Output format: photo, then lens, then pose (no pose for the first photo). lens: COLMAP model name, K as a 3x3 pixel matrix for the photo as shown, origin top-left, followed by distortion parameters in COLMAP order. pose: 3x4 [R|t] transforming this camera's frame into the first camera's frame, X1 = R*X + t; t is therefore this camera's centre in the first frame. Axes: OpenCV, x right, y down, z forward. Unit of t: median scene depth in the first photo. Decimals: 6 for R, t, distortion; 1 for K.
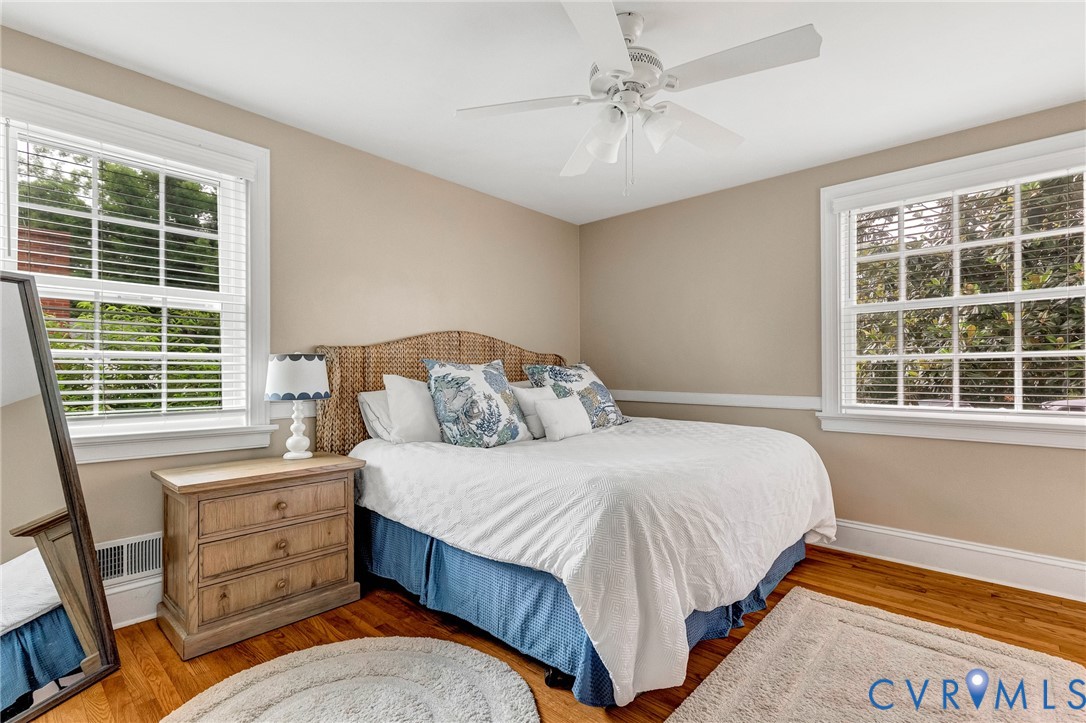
lens RADIAL K [[518.1, 0, 541.8], [0, 518.1, 364.4], [0, 0, 1]] dist [0.007045, -0.000150]
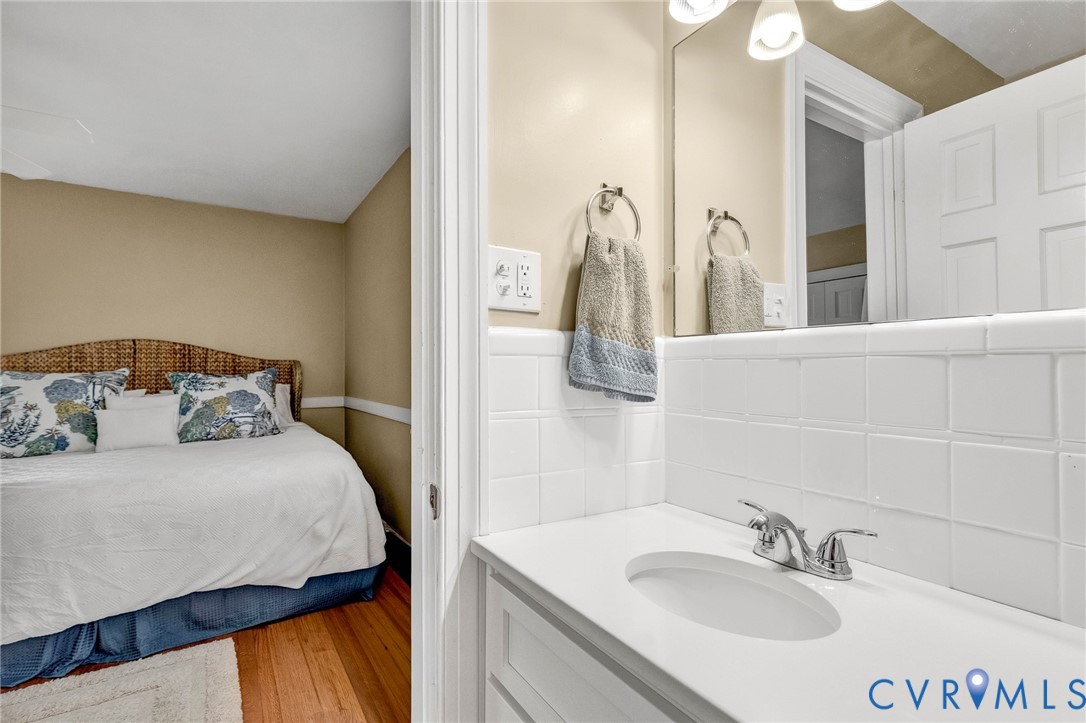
lens RADIAL K [[518.1, 0, 542.7], [0, 518.1, 363.9], [0, 0, 1]] dist [0.007045, -0.000150]
pose [[0.962654, -0.008530, -0.270602, 0.930692], [0.007108, 0.999955, -0.006234, -0.004783], [0.270643, 0.004078, 0.962671, 0.257449]]
